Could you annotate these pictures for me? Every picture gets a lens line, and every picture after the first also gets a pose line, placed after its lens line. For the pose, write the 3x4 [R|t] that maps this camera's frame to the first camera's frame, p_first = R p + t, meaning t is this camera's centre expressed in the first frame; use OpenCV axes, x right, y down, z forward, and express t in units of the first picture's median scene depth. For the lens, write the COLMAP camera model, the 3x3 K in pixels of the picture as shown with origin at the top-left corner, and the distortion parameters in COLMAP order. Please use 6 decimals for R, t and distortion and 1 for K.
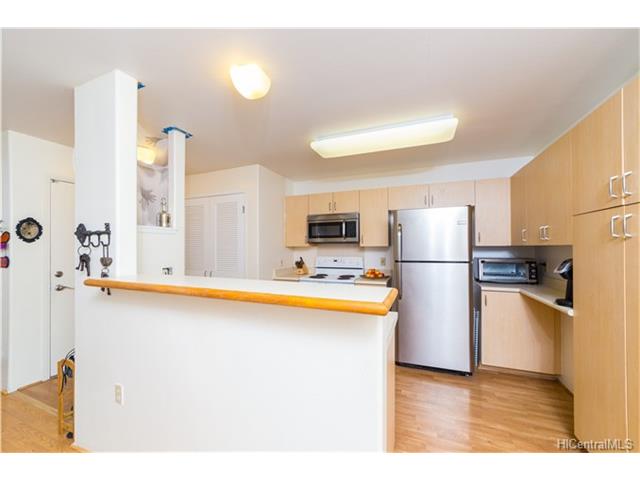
lens RADIAL K [[251.1, 0, 322.4], [0, 251.1, 245.3], [0, 0, 1]] dist [-0.000271, -0.000017]
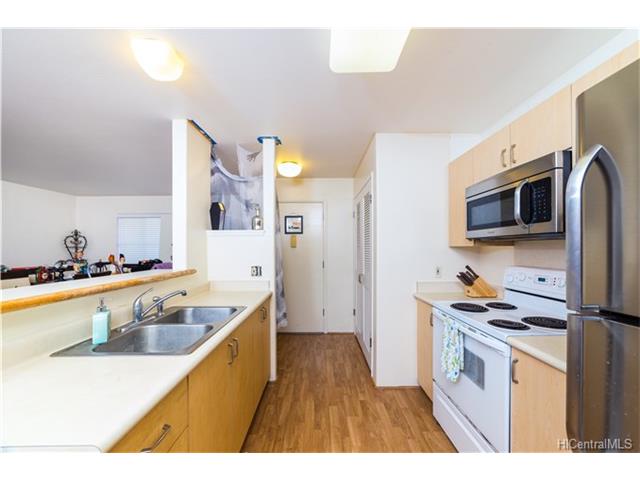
lens RADIAL K [[251.1, 0, 322.4], [0, 251.1, 245.3], [0, 0, 1]] dist [-0.000271, -0.000017]
pose [[0.389170, -0.007983, -0.921132, 0.335875], [0.007498, 0.999957, -0.005498, 0.003286], [0.921136, -0.004767, 0.389213, 0.548637]]
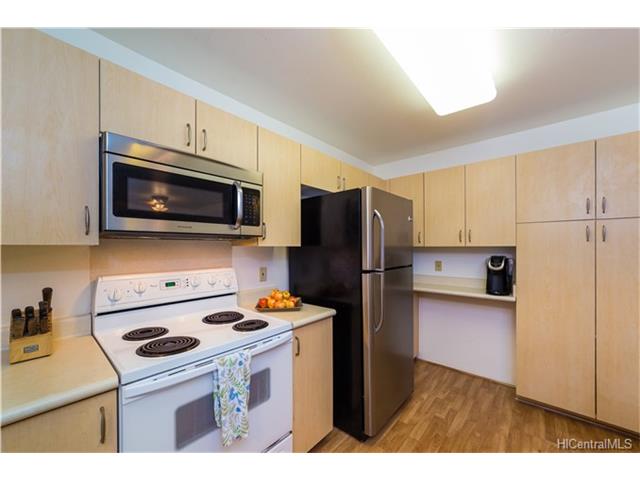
lens RADIAL K [[251.1, 0, 322.4], [0, 251.1, 245.3], [0, 0, 1]] dist [-0.000271, -0.000017]
pose [[0.325101, 0.006352, 0.945658, -0.257051], [-0.005680, 0.999973, -0.004764, 0.004107], [-0.945662, -0.003823, 0.325128, 0.742039]]
